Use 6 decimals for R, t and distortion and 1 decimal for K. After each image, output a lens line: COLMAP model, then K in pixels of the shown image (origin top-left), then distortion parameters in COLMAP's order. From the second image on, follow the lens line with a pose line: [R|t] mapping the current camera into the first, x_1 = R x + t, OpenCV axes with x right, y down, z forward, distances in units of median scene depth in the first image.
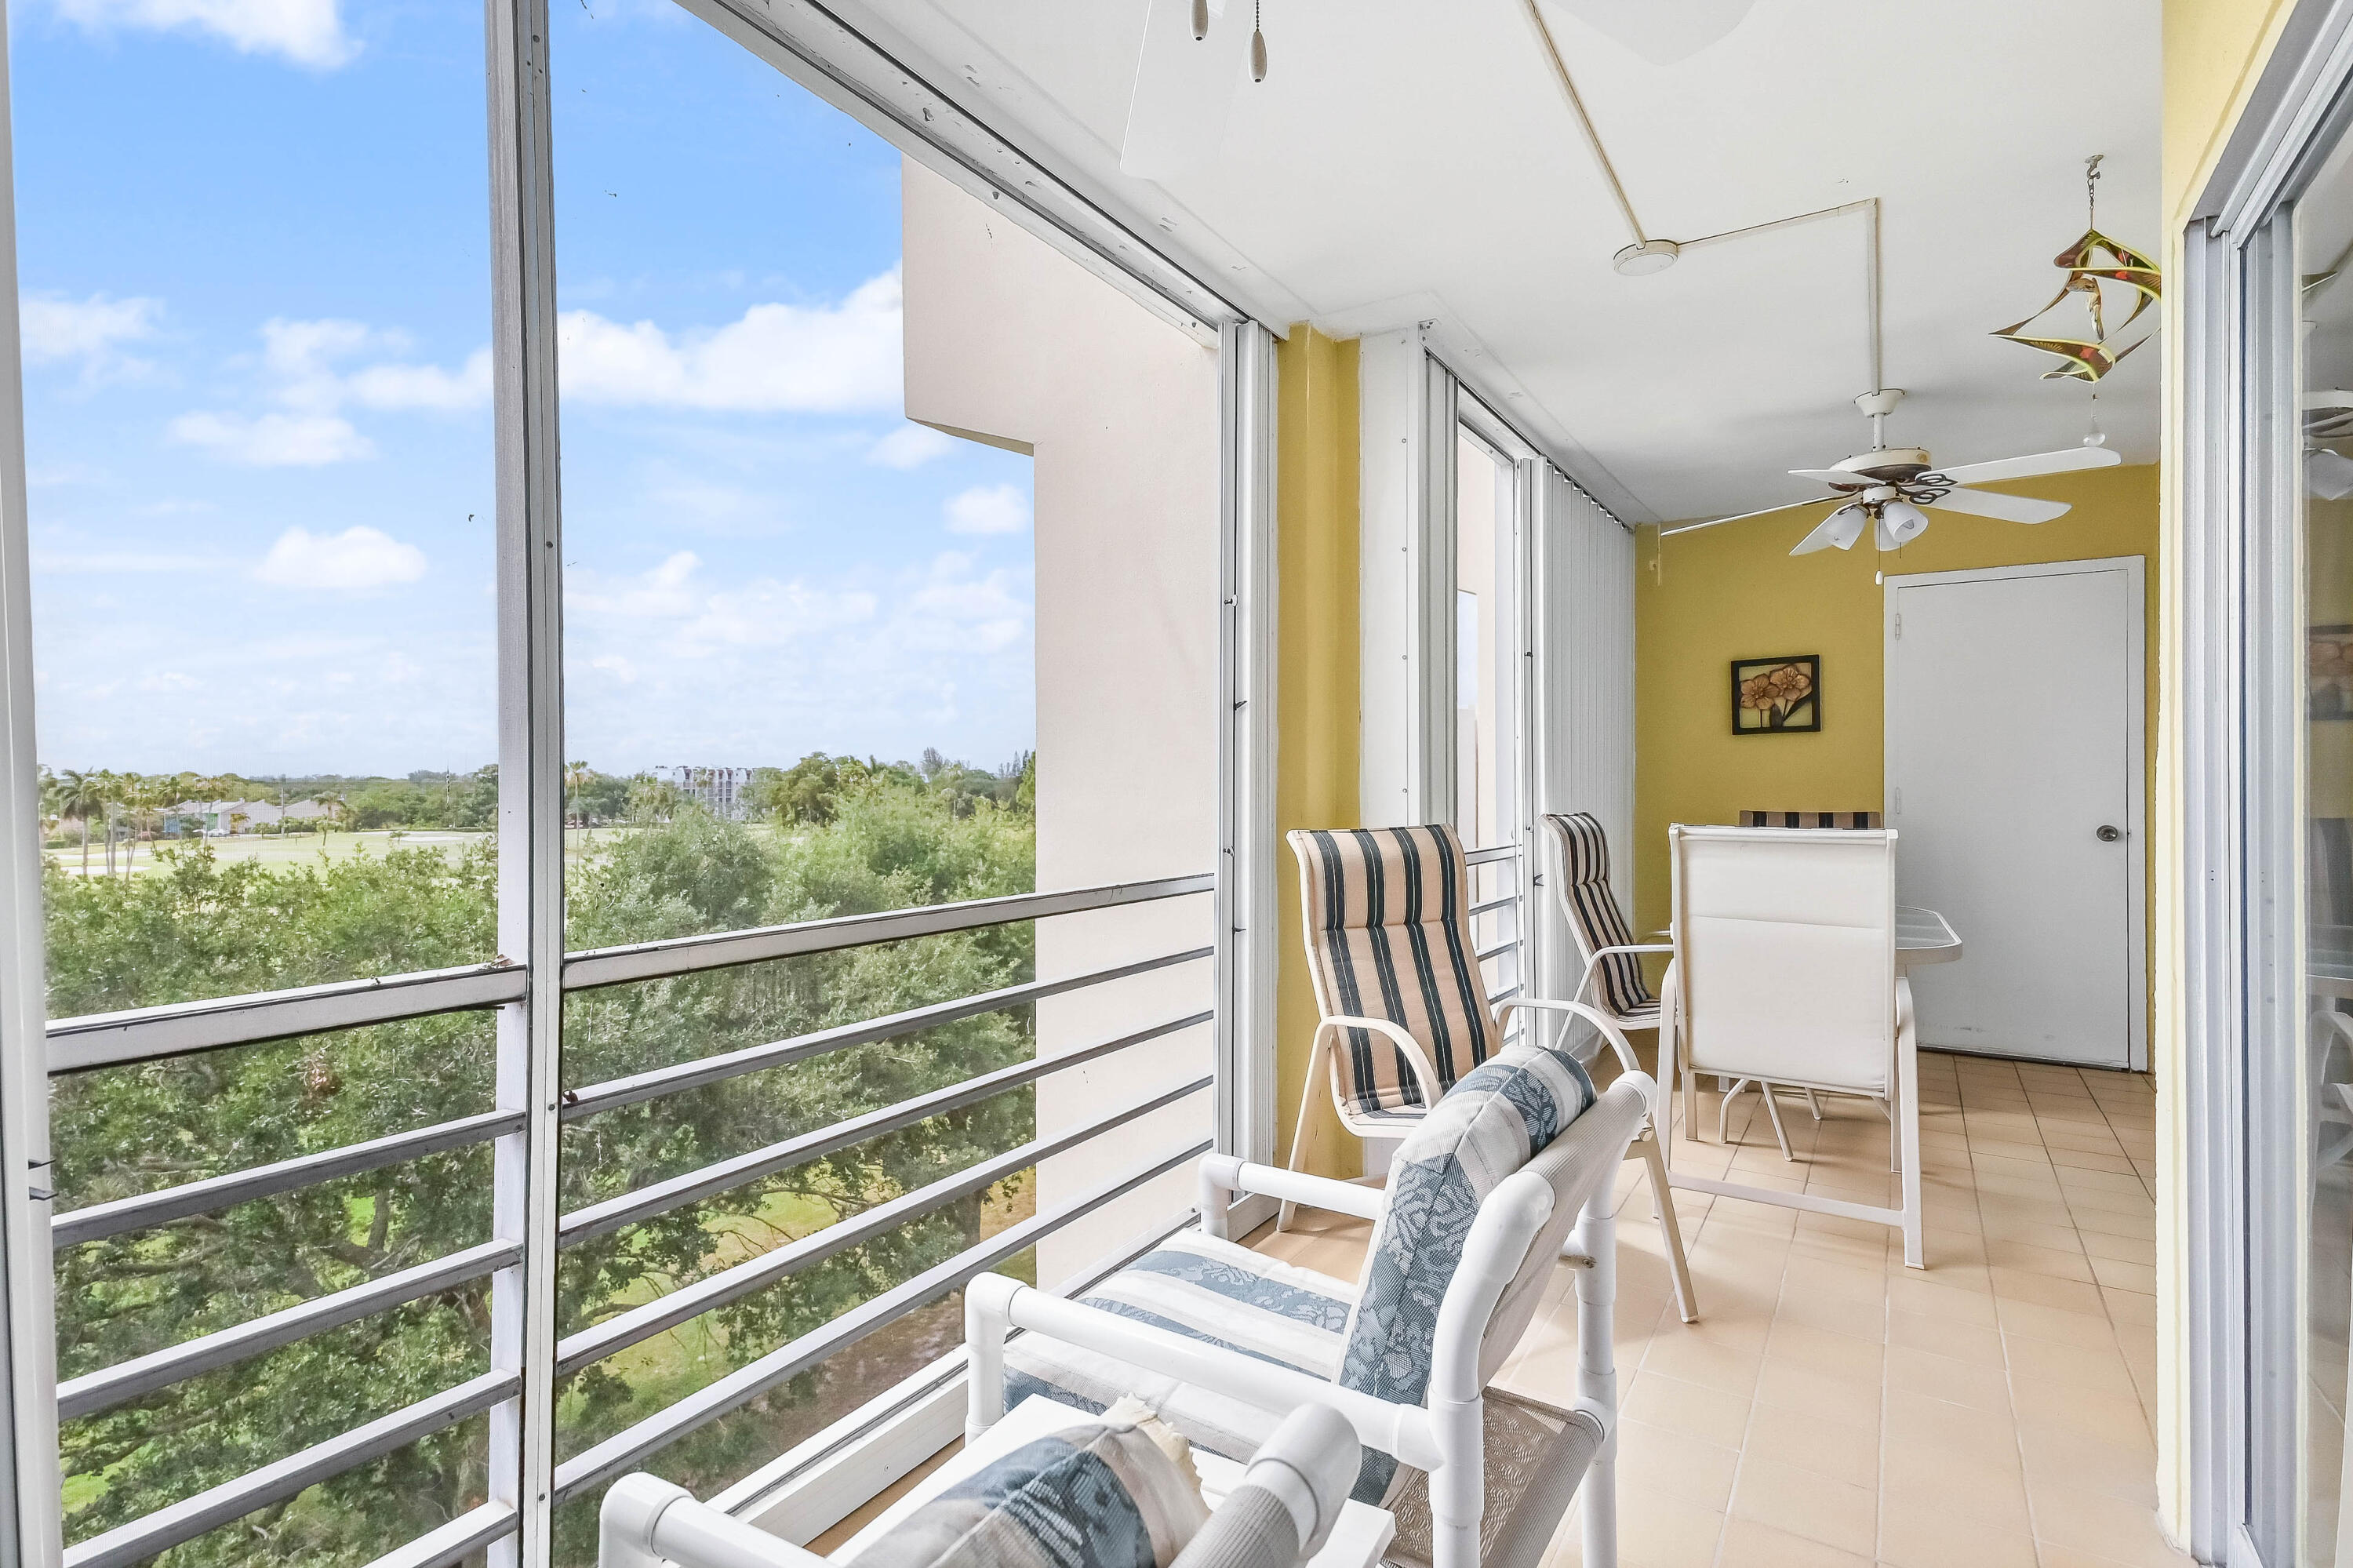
lens RADIAL K [[1086.5, 0, 1168.1], [0, 1086.5, 776.4], [0, 0, 1]] dist [0.016217, -0.000534]
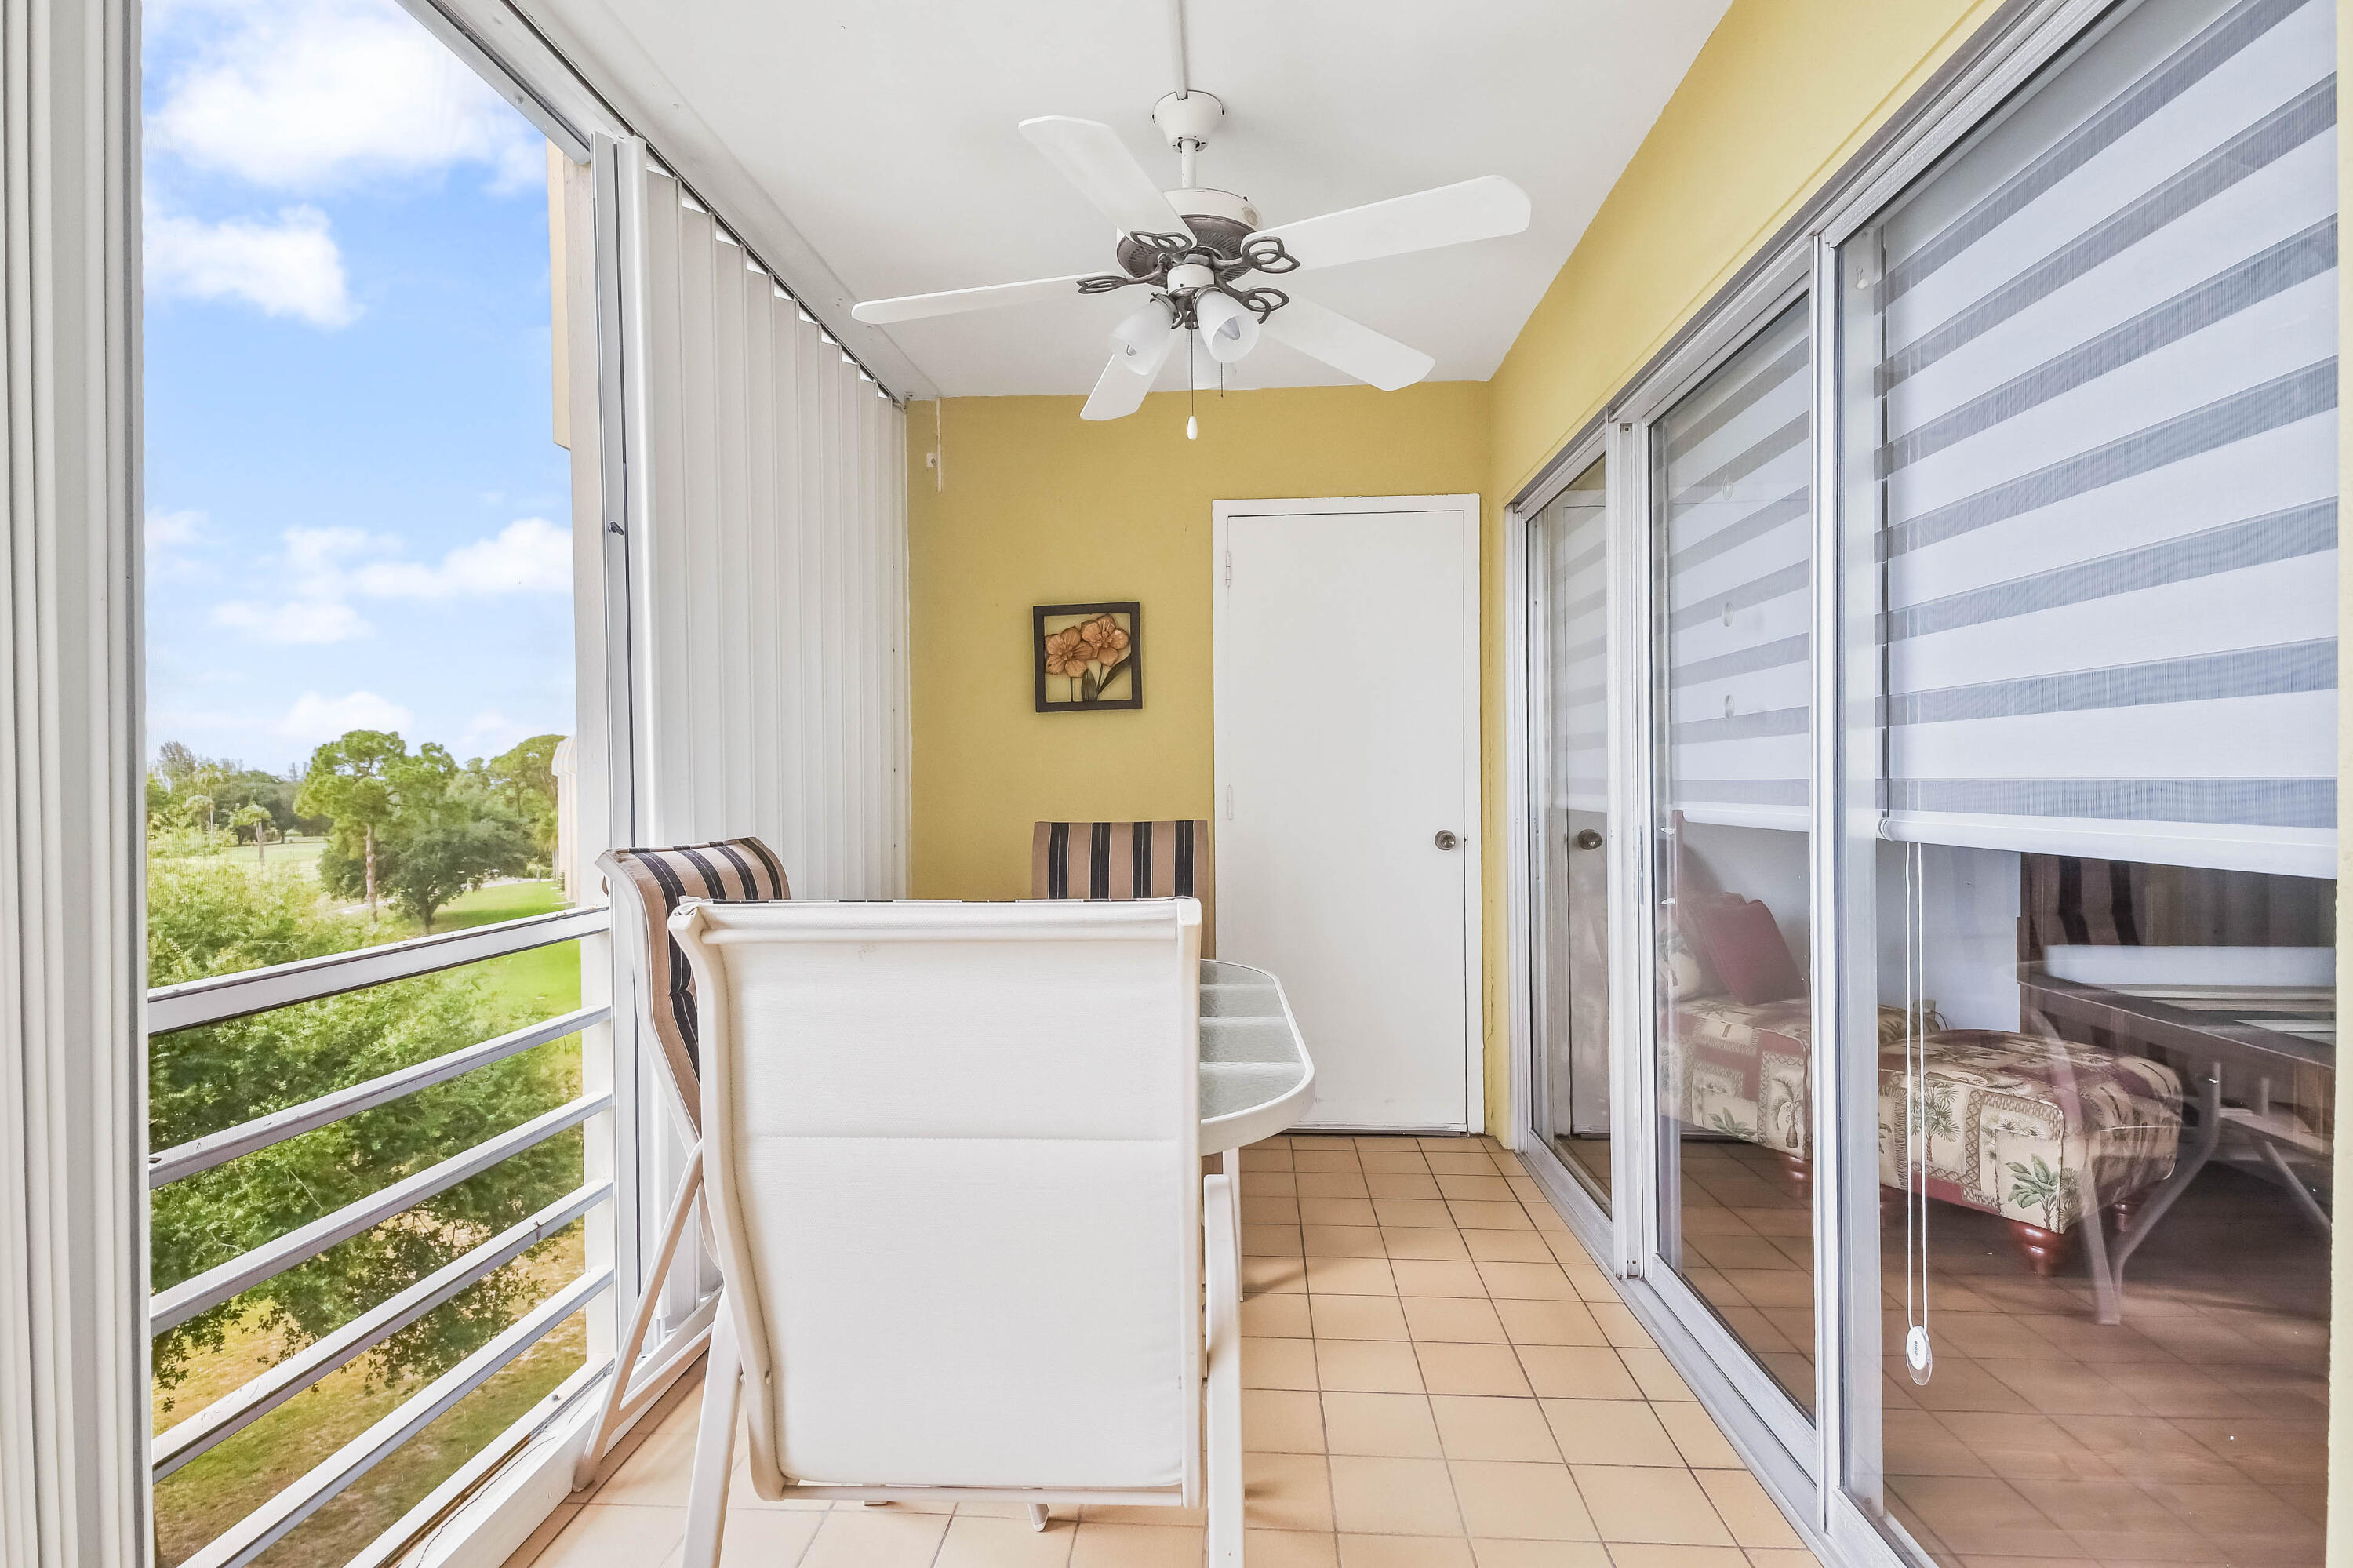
lens RADIAL K [[1149.3, 0, 1160.8], [0, 1149.3, 781.2], [0, 0, 1]] dist [0.000073, -0.000591]
pose [[0.868709, -0.008176, 0.495255, 0.229635], [0.005256, 0.999960, 0.007290, 0.001603], [-0.495295, -0.003730, 0.868717, 0.330912]]
